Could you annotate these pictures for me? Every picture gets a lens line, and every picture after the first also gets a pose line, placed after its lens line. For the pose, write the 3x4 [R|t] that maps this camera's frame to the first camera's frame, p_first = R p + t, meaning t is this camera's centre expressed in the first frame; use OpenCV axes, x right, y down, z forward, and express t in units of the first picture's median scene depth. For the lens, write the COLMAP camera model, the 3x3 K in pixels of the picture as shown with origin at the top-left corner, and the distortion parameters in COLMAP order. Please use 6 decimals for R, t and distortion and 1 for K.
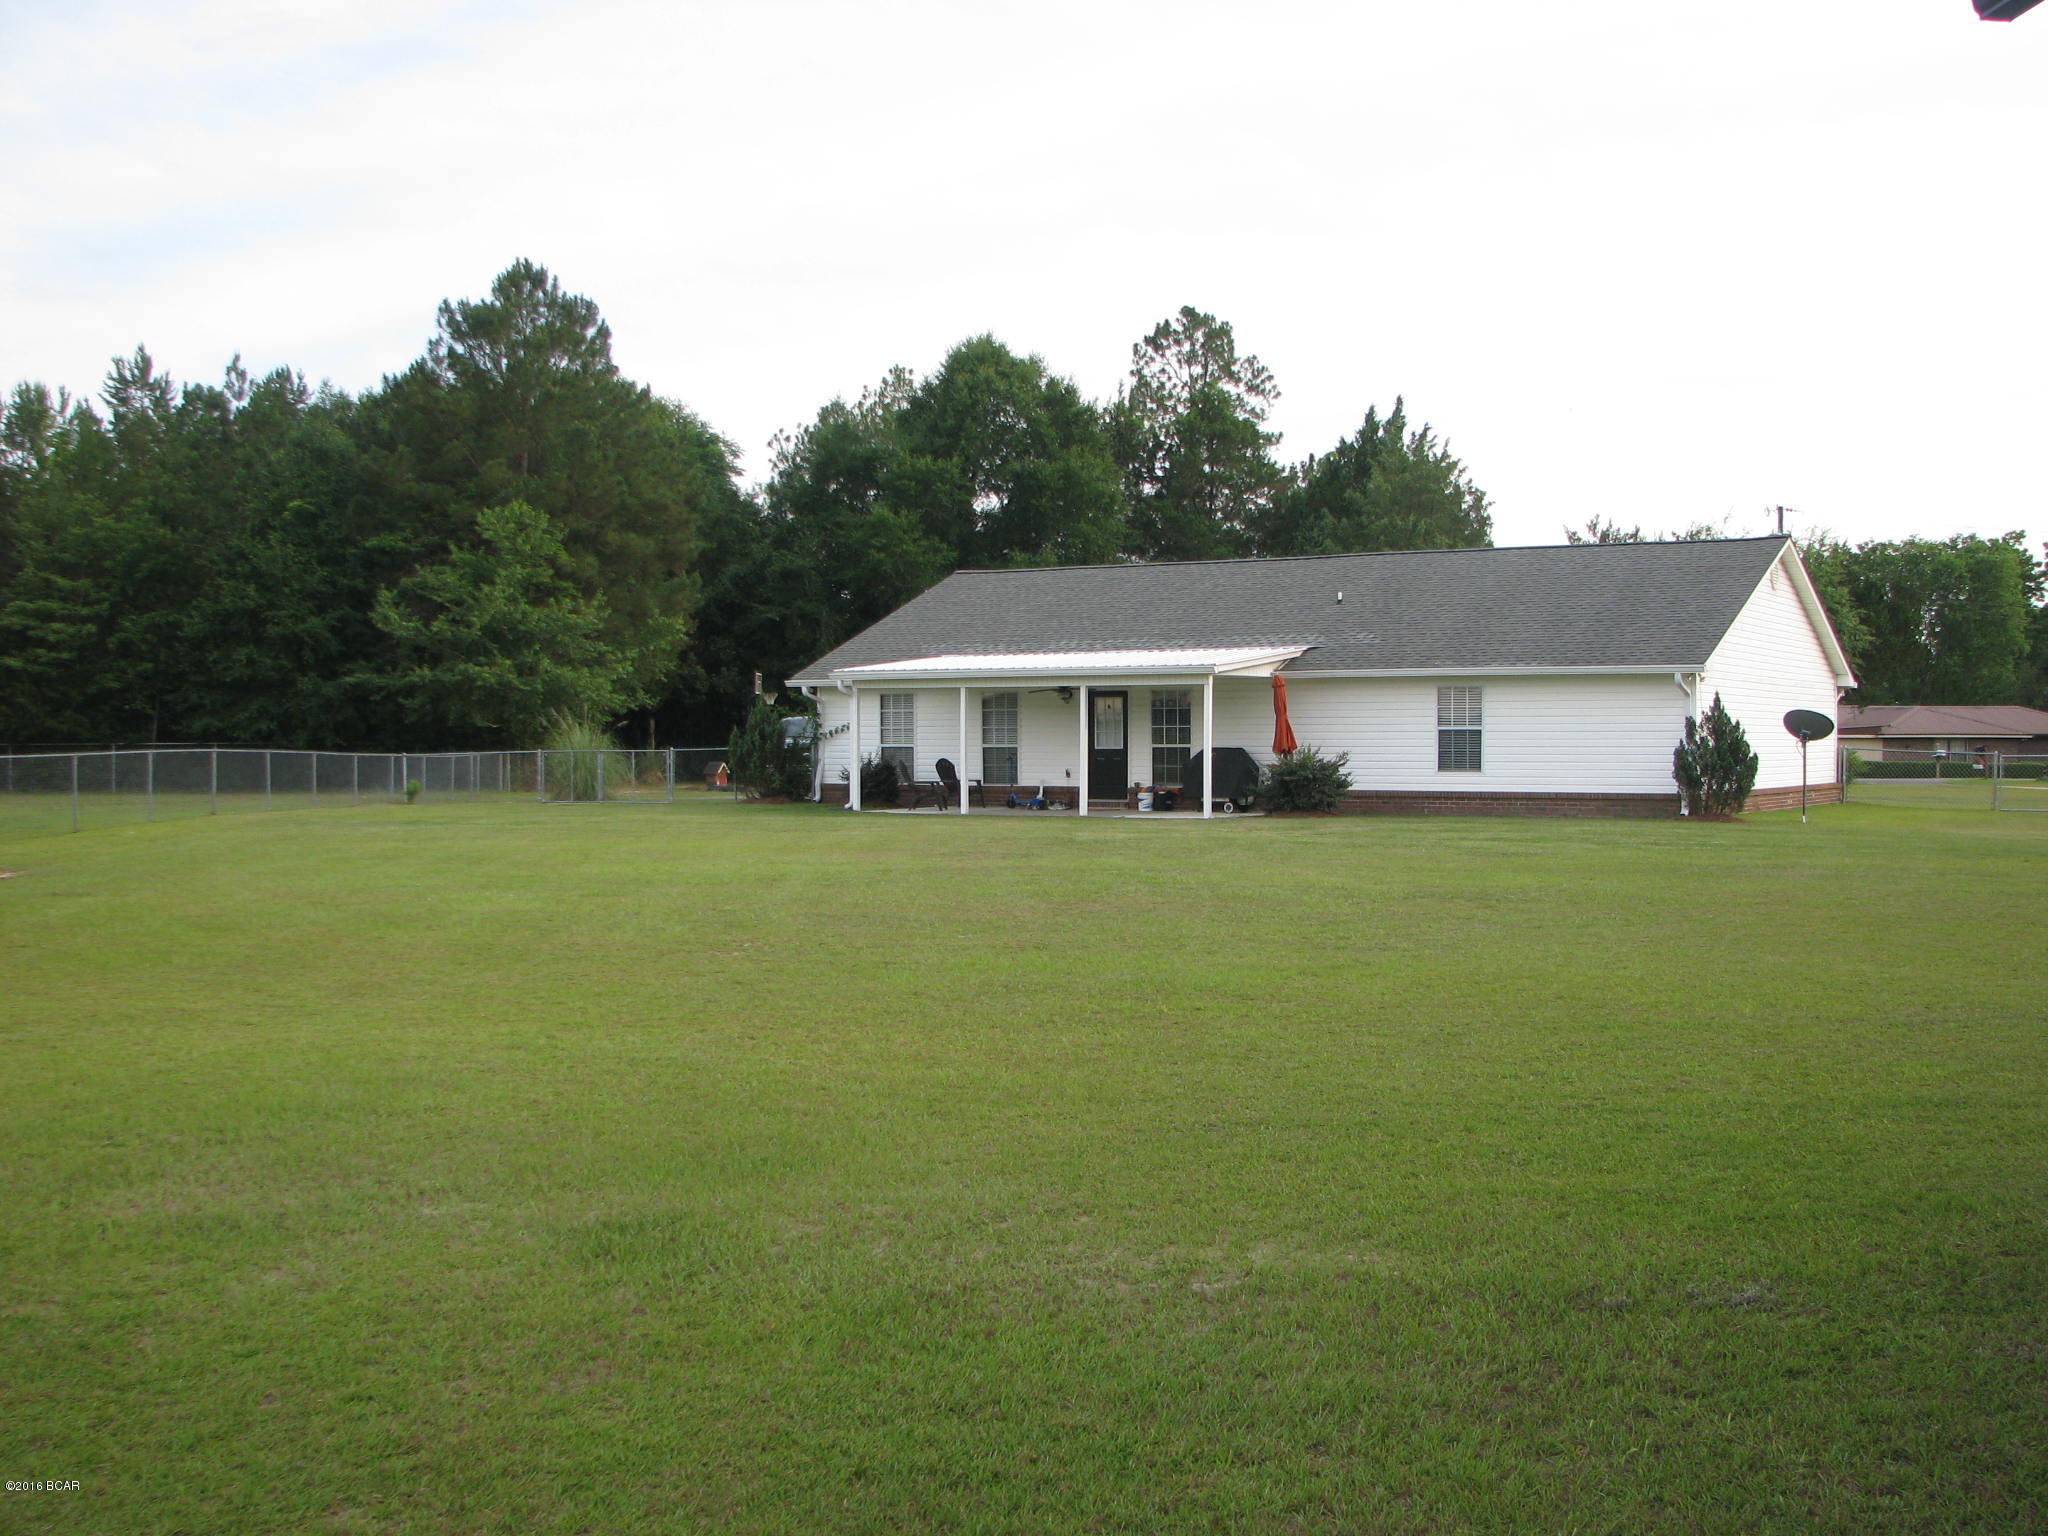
lens RADIAL K [[2215.9, 0, 1031.4], [0, 2215.9, 775.7], [0, 0, 1]] dist [-0.198195, 0.254862]
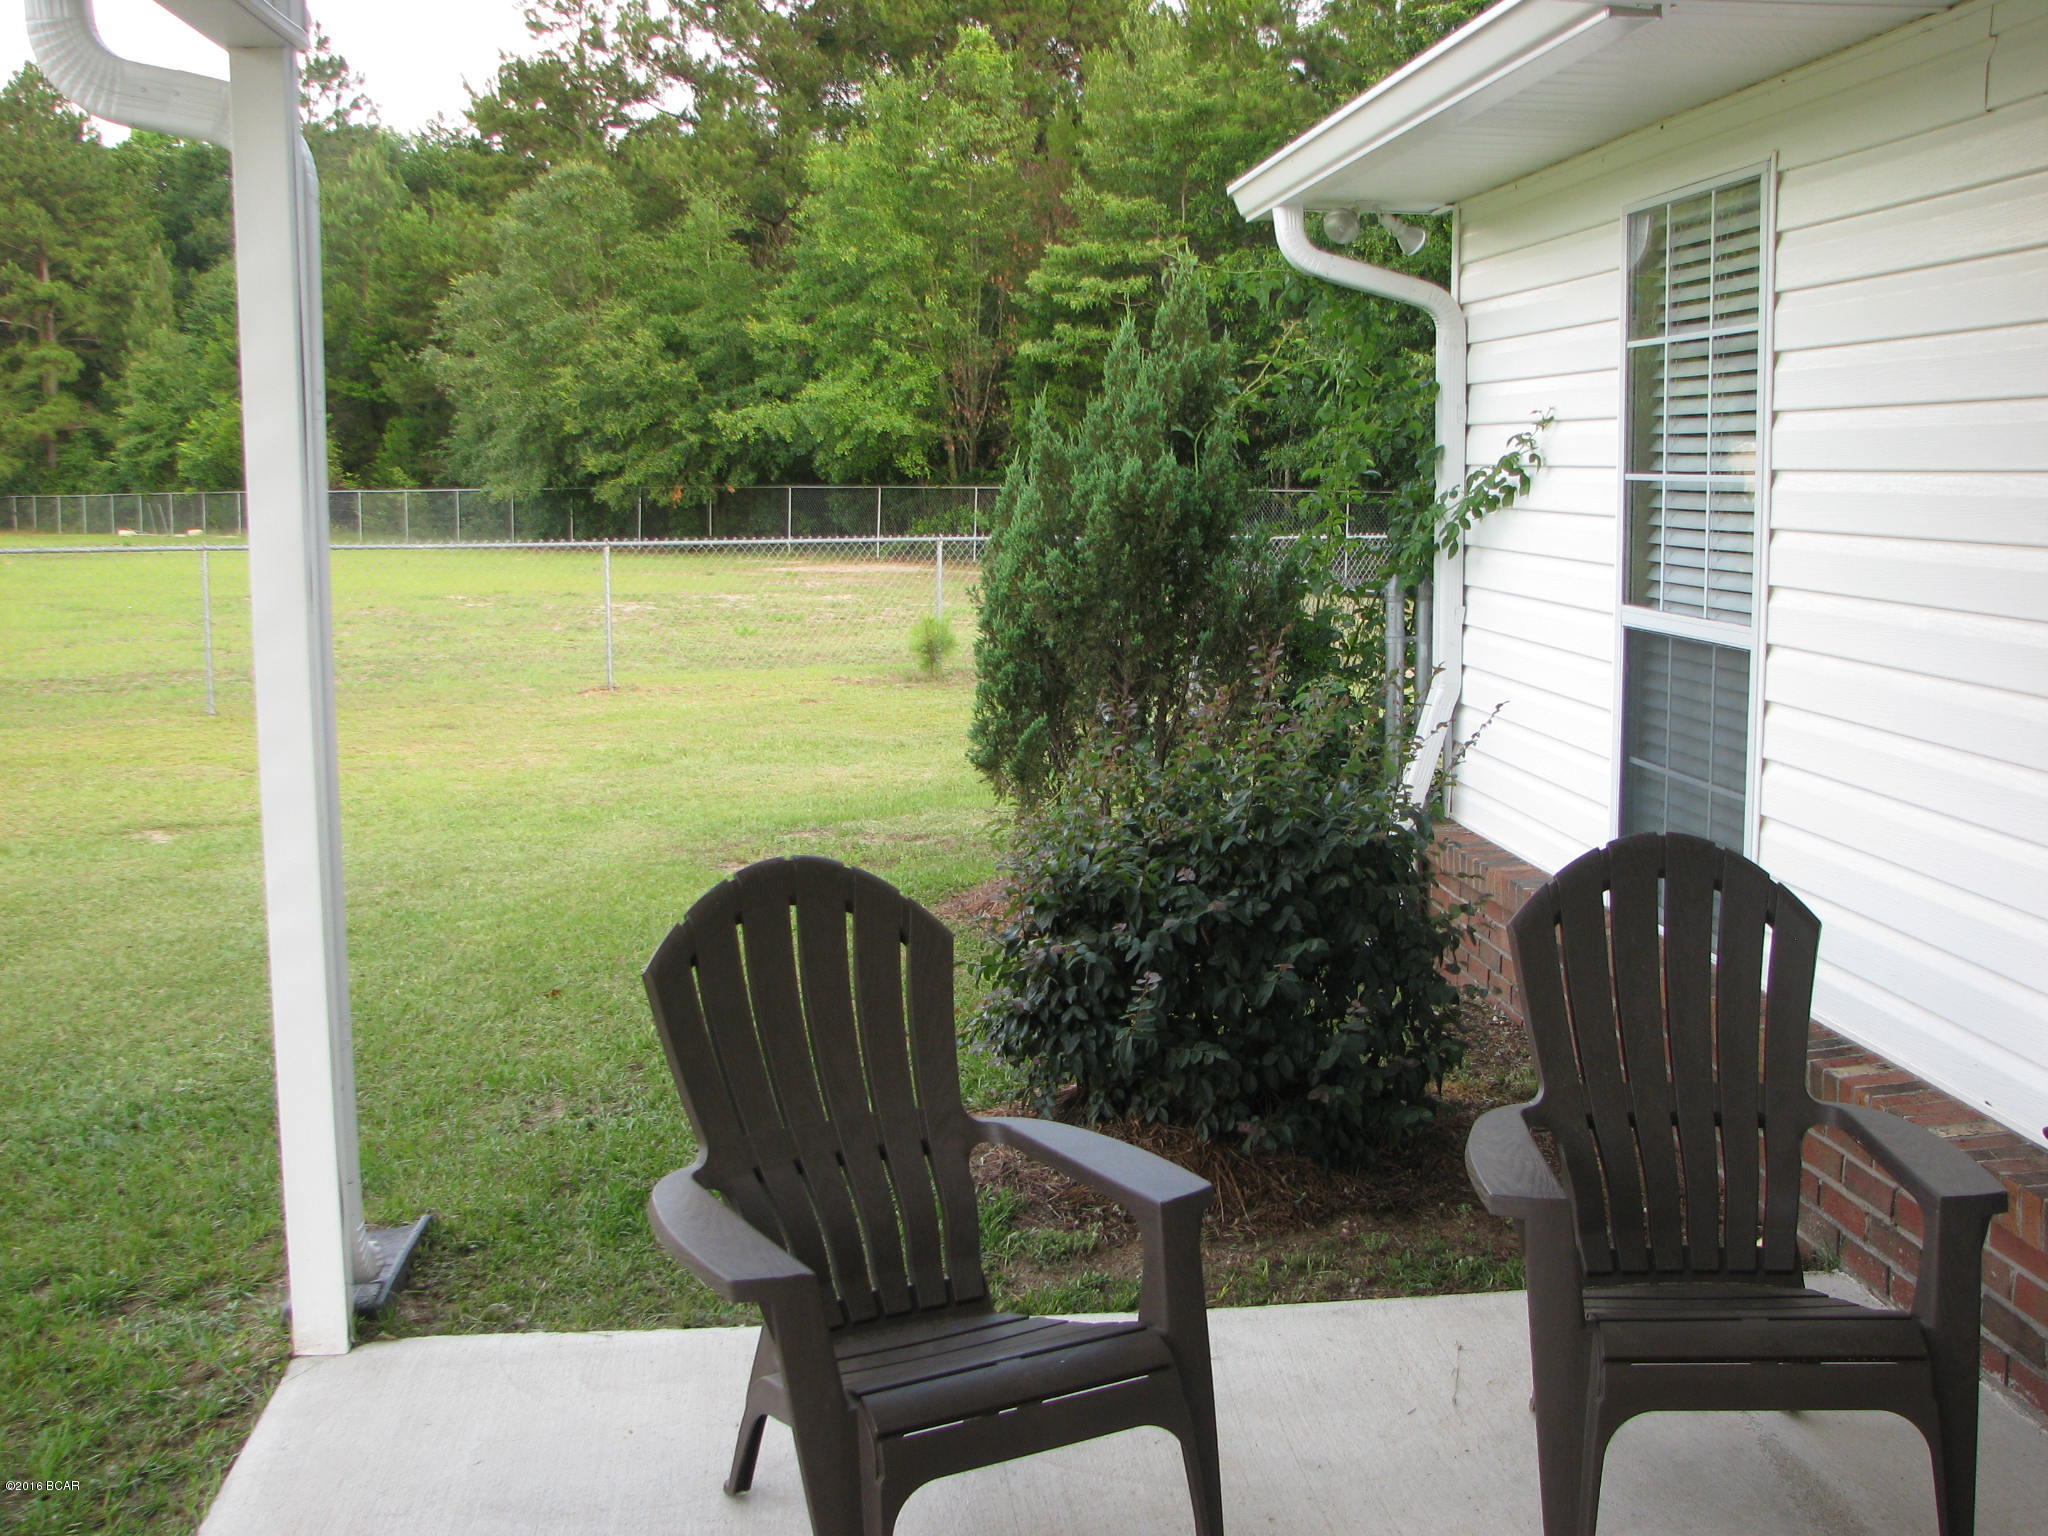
lens RADIAL K [[2215.9, 0, 1031.4], [0, 2215.9, 775.7], [0, 0, 1]] dist [-0.198195, 0.254862]
pose [[0.607063, 0.113378, -0.786524, 0.007442], [-0.019509, 0.991598, 0.127882, -0.011027], [0.794414, -0.062288, 0.604174, 0.491390]]
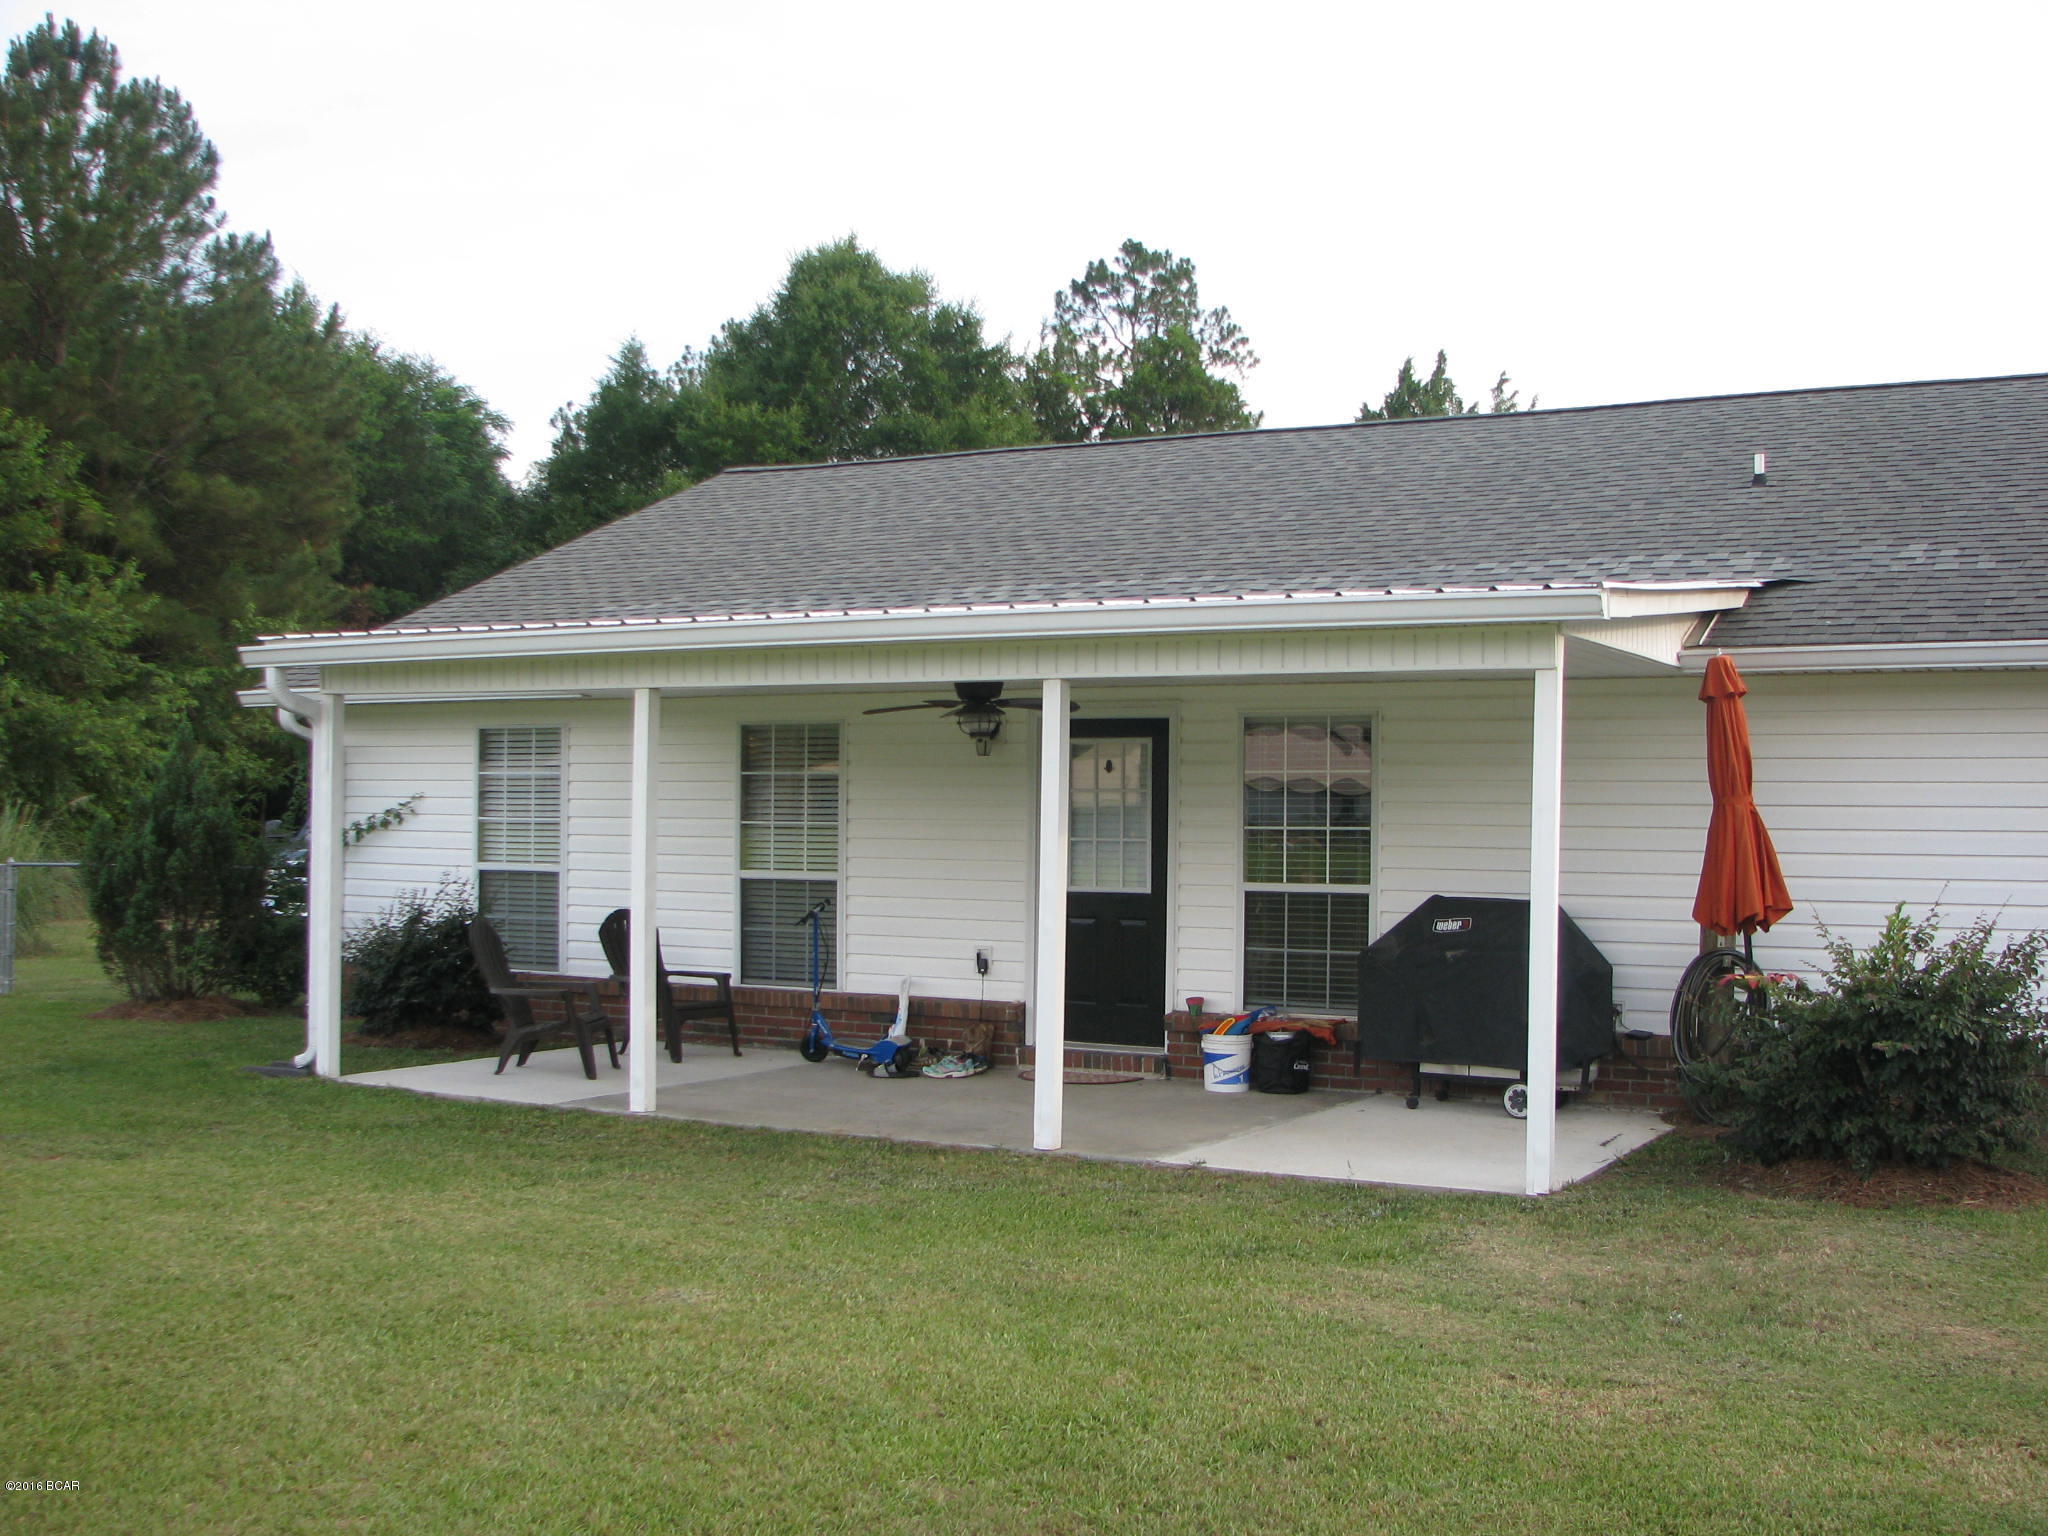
lens RADIAL K [[2215.9, 0, 1031.4], [0, 2215.9, 775.7], [0, 0, 1]] dist [-0.198195, 0.254862]
pose [[0.998495, 0.015034, 0.052747, 0.002972], [-0.012863, 0.999065, -0.041266, -0.008182], [-0.053318, 0.040526, 0.997755, 0.344483]]
